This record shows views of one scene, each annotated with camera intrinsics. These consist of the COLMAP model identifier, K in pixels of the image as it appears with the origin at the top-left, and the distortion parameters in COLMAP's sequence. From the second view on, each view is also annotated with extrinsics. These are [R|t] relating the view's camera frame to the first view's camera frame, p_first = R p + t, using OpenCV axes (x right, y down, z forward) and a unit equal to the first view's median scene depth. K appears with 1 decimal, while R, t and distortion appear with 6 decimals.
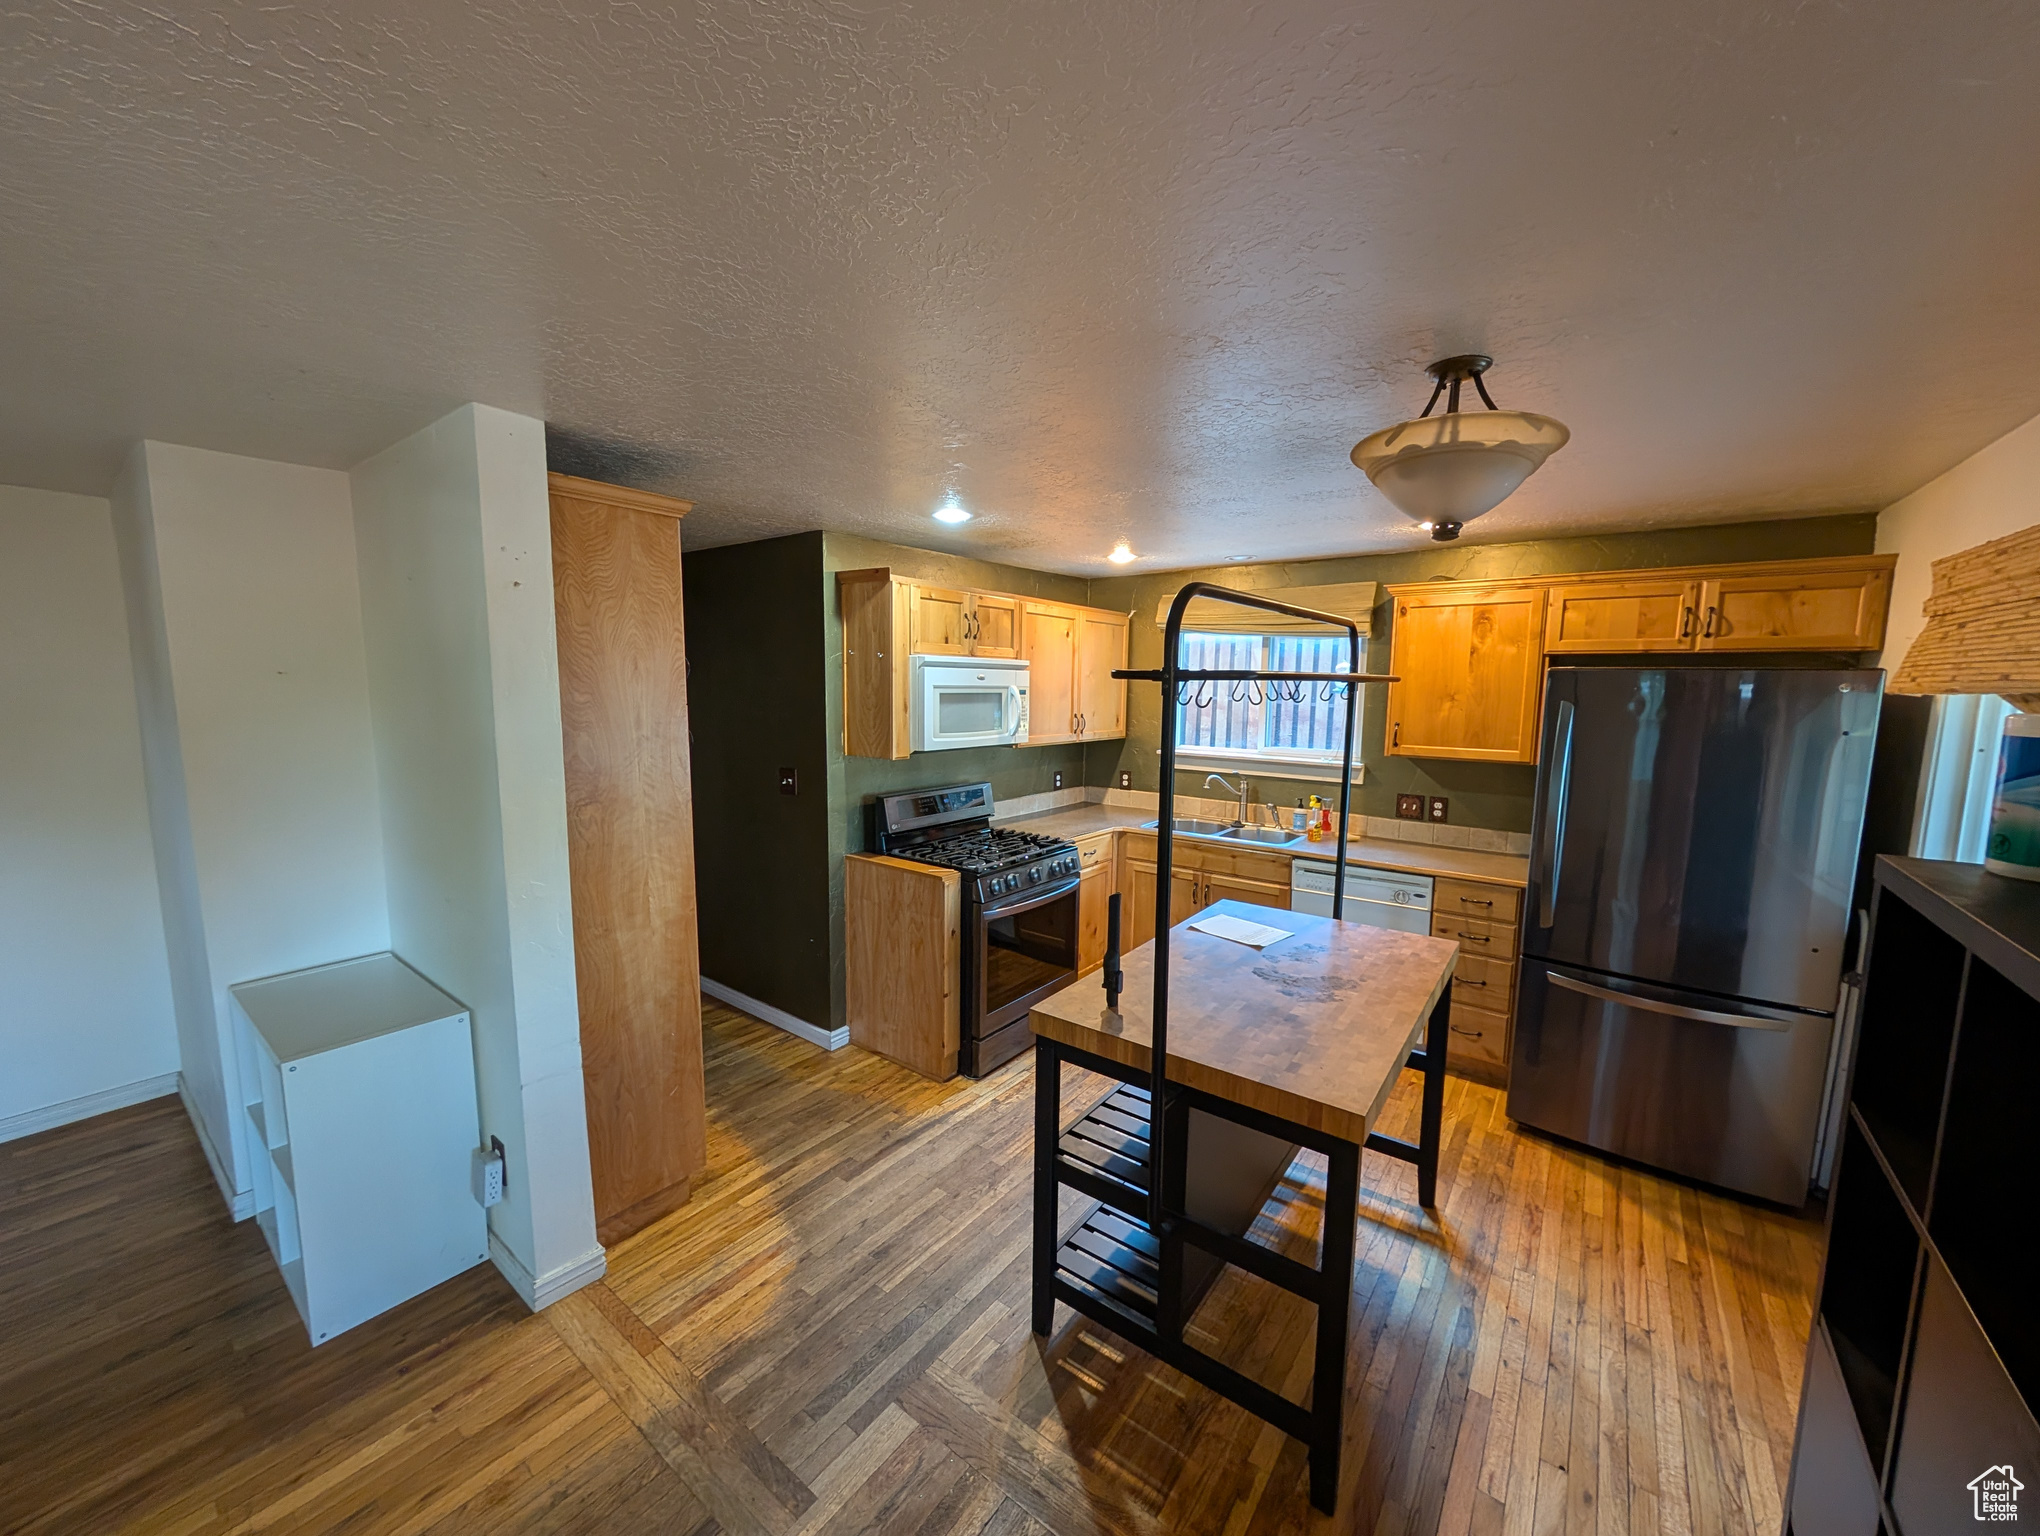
lens RADIAL K [[776.4, 0, 1021.1], [0, 776.4, 770.7], [0, 0, 1]] dist [-0.000275, -0.000012]
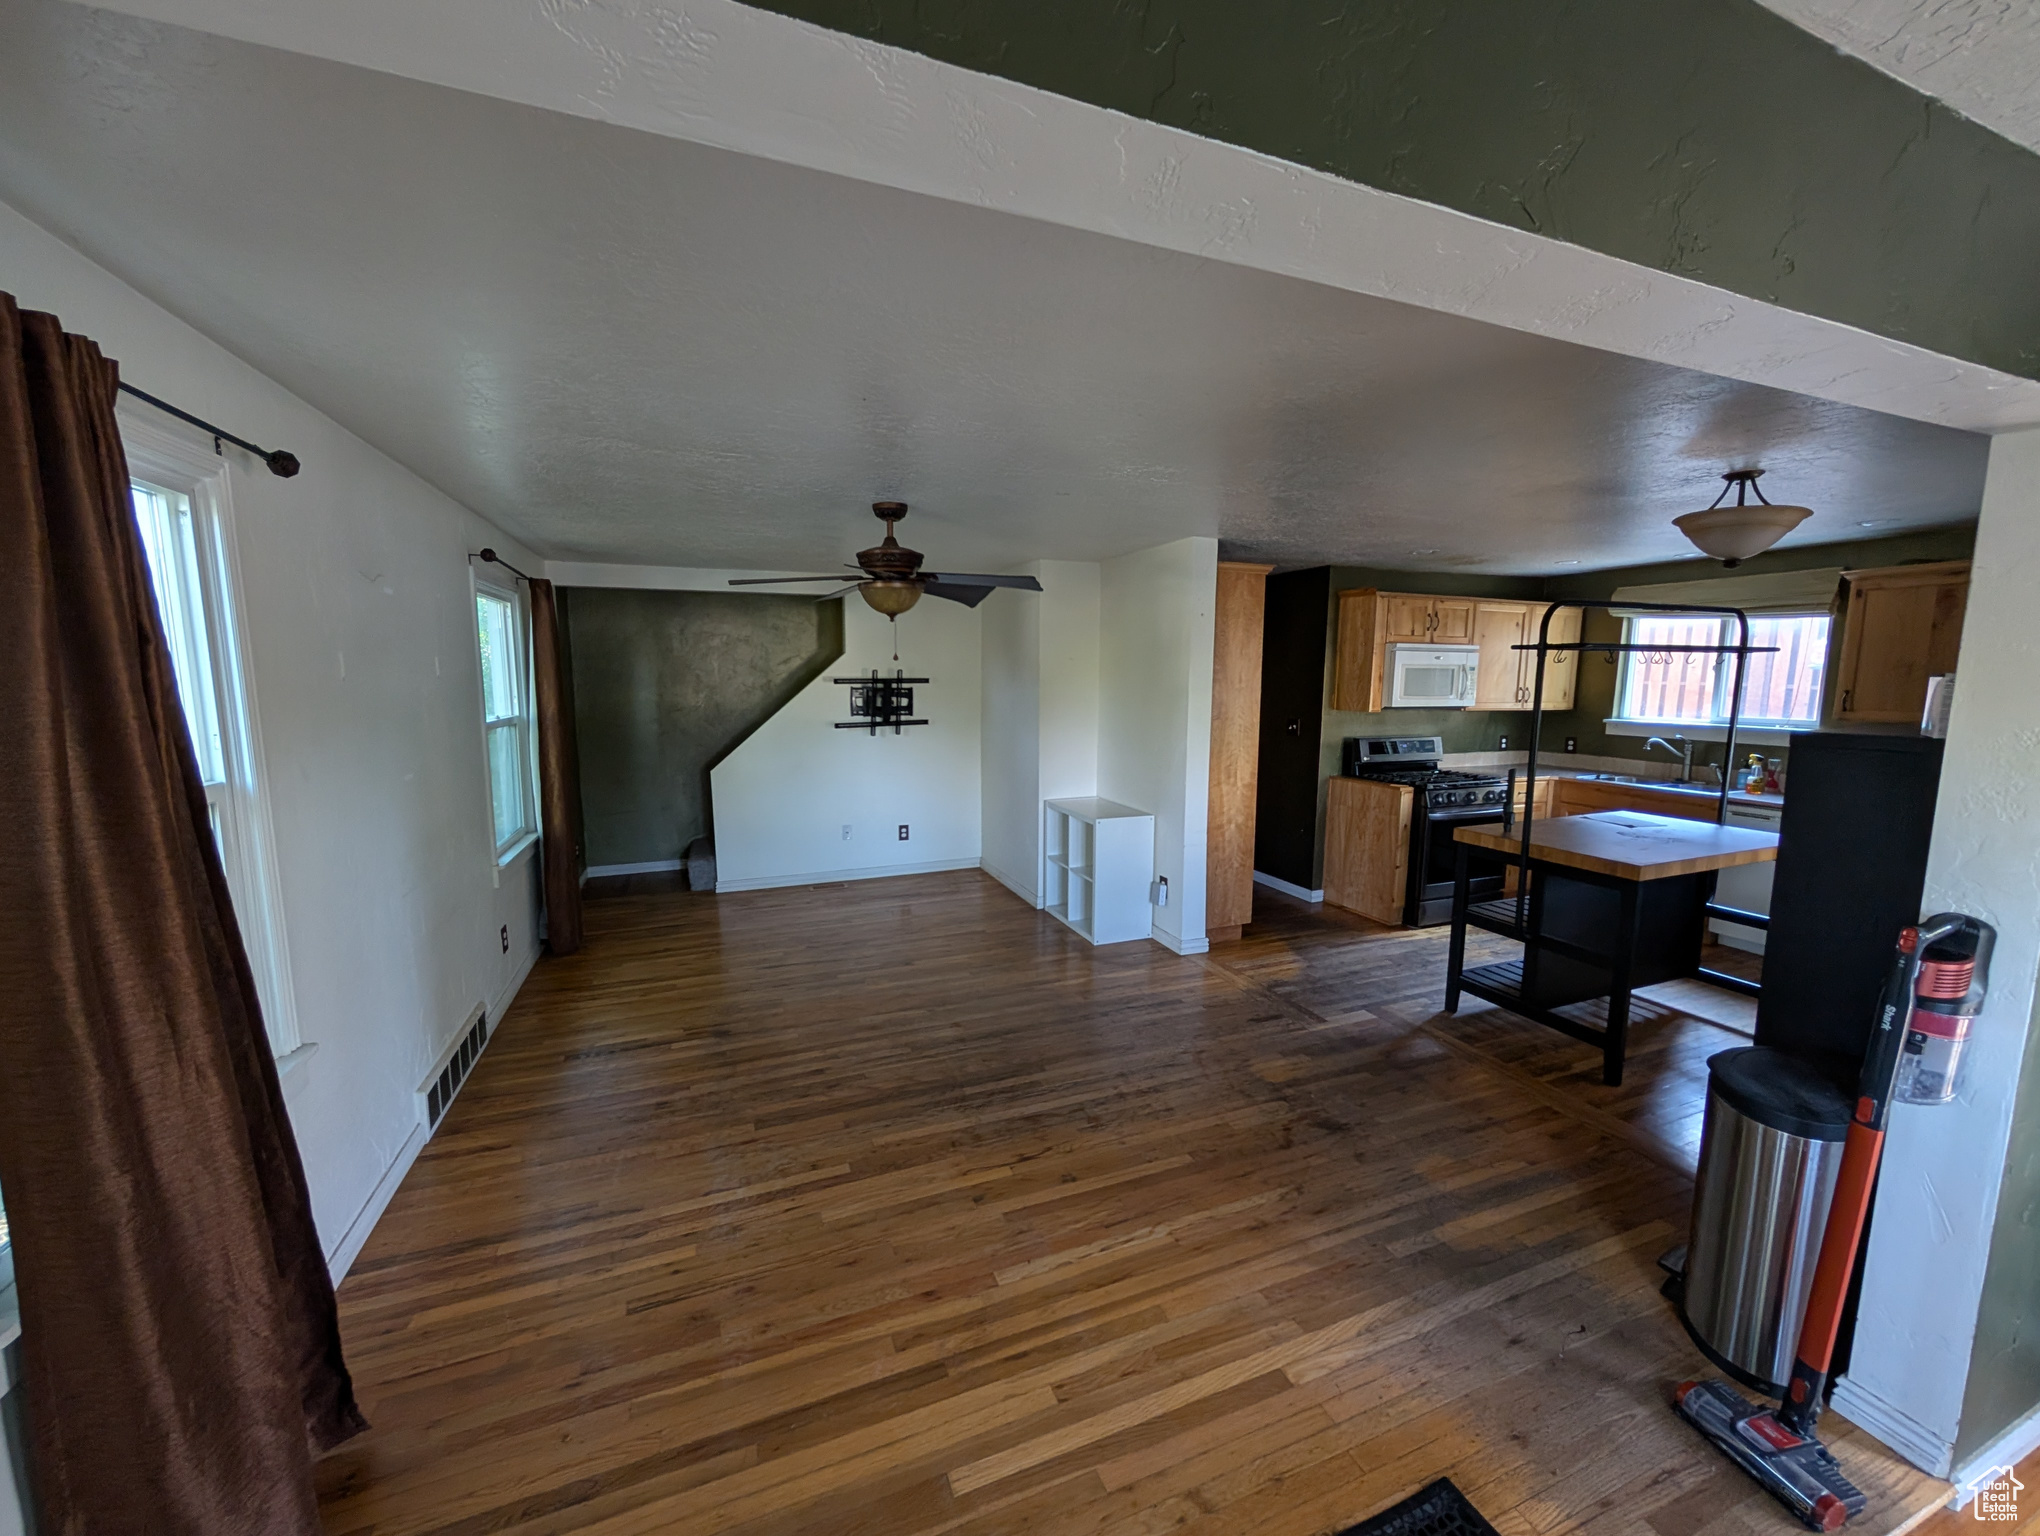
lens RADIAL K [[776.4, 0, 1021.9], [0, 776.4, 771.3], [0, 0, 1]] dist [-0.000275, -0.000012]
pose [[0.856179, 0.058087, -0.513403, 0.042437], [-0.054893, 0.998263, 0.021402, 0.109726], [0.513755, 0.009858, 0.857881, -0.675269]]
